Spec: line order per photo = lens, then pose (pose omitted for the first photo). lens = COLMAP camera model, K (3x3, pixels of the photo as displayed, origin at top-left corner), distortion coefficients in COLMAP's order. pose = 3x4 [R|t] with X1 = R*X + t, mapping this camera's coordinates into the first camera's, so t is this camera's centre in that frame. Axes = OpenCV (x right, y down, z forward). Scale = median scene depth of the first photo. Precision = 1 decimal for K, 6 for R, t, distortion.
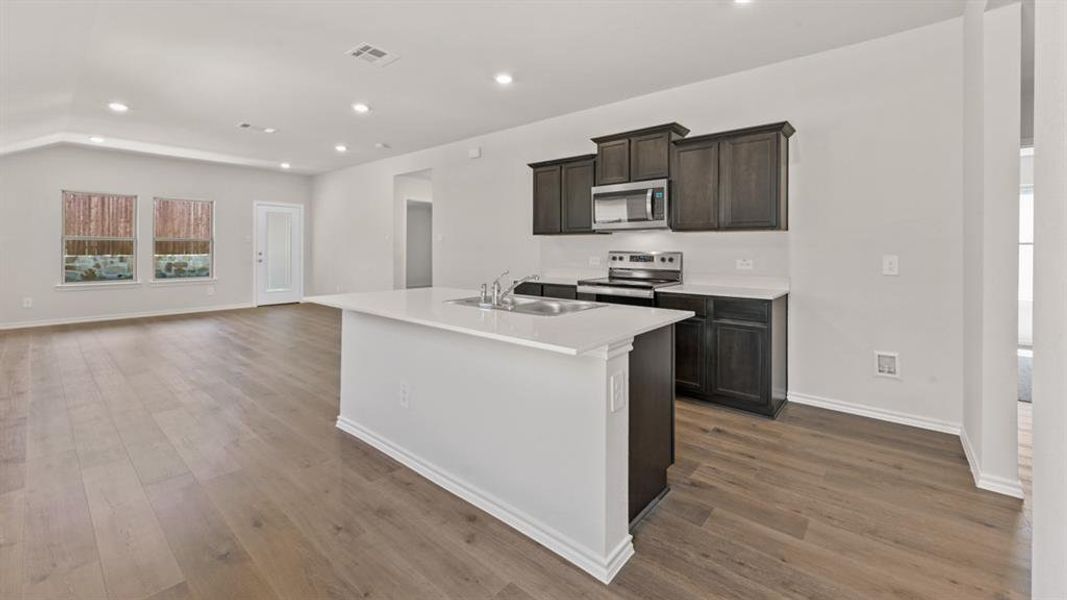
lens RADIAL K [[424.1, 0, 532.5], [0, 424.1, 241.2], [0, 0, 1]] dist [-0.000068, -0.000042]
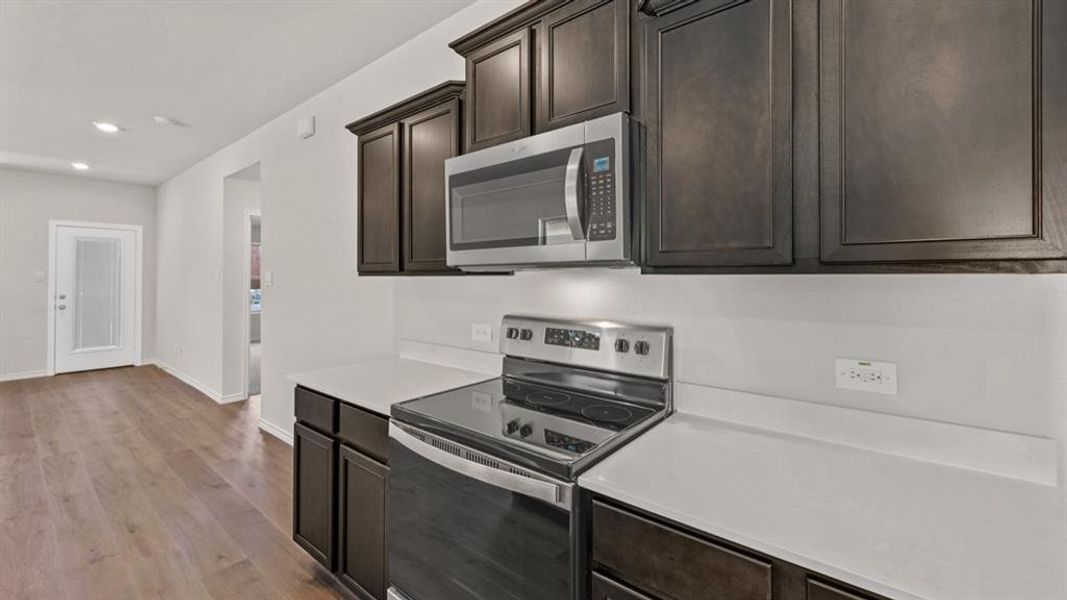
lens RADIAL K [[429.9, 0, 531.4], [0, 429.9, 270.0], [0, 0, 1]] dist [-0.000008, 0.000104]
pose [[0.999809, -0.004193, 0.019082, 0.206425], [0.004196, 0.999991, -0.000155, -0.022780], [-0.019081, 0.000235, 0.999818, 0.579255]]
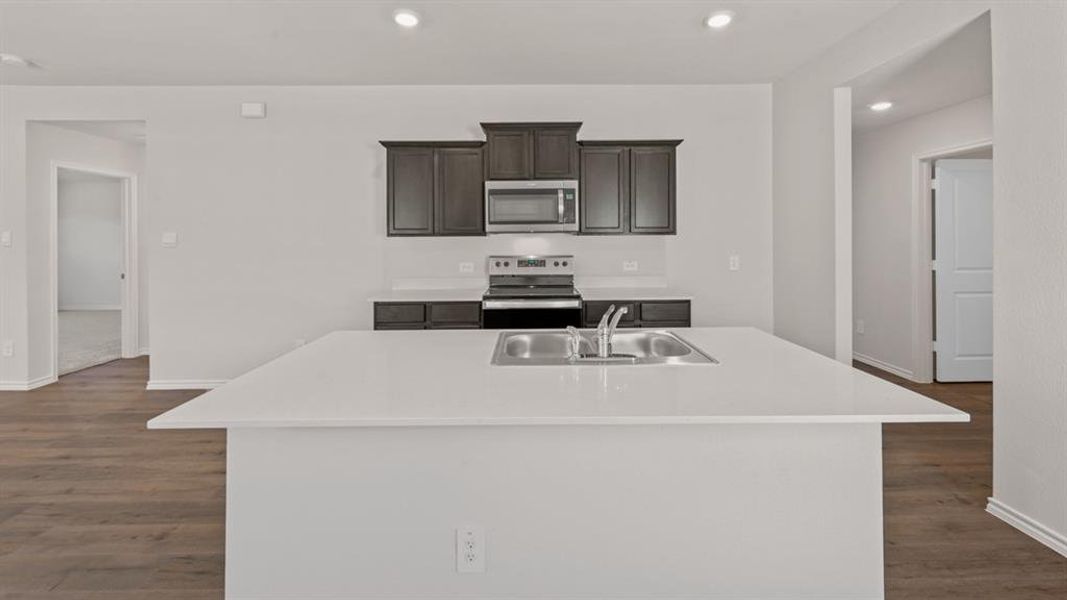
lens RADIAL K [[424.1, 0, 532.5], [0, 424.1, 241.2], [0, 0, 1]] dist [-0.000068, -0.000042]
pose [[0.760878, -0.016531, 0.648684, -0.325685], [-0.000471, 0.999661, 0.026028, -0.030126], [-0.648895, -0.020109, 0.760613, 0.294270]]
